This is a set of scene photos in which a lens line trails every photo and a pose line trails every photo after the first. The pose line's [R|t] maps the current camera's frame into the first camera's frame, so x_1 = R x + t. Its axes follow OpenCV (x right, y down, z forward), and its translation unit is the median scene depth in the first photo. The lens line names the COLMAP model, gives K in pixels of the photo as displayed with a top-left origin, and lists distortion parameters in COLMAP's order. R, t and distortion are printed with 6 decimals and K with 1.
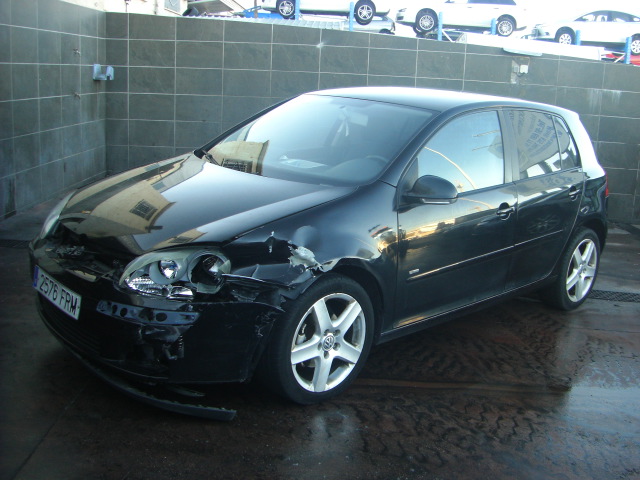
lens RADIAL K [[722.8, 0, 351.9], [0, 722.8, 225.6], [0, 0, 1]] dist [-0.143997, 0.000000]
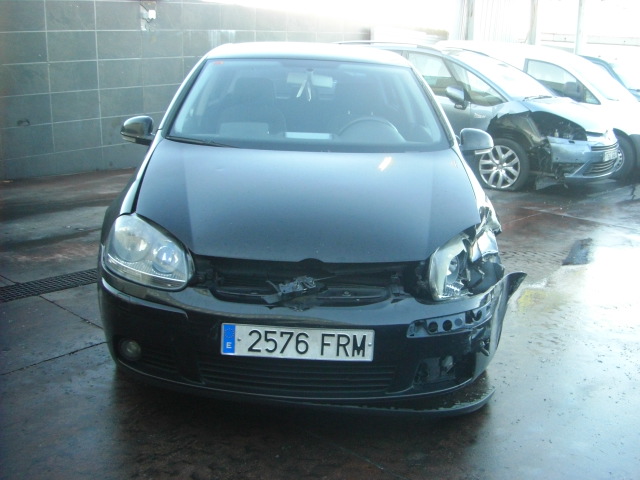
lens RADIAL K [[722.8, 0, 338.8], [0, 722.8, 238.8], [0, 0, 1]] dist [-0.143997, 0.000000]
pose [[0.675222, -0.238259, 0.698075, -0.925231], [0.162802, 0.971194, 0.174004, -0.144683], [-0.719424, -0.003843, 0.694561, 0.448090]]
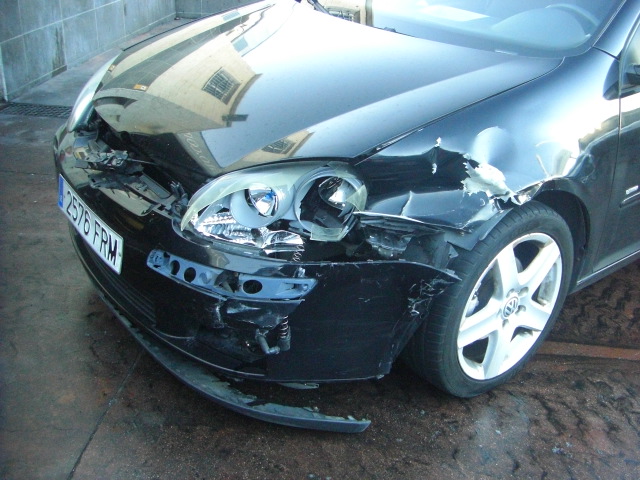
lens RADIAL K [[722.8, 0, 352.1], [0, 722.8, 231.8], [0, 0, 1]] dist [-0.143997, 0.000000]
pose [[0.994223, 0.034011, -0.101807, -0.115276], [-0.009743, 0.973153, 0.229953, -0.050243], [0.106895, -0.227632, 0.967862, 0.403485]]
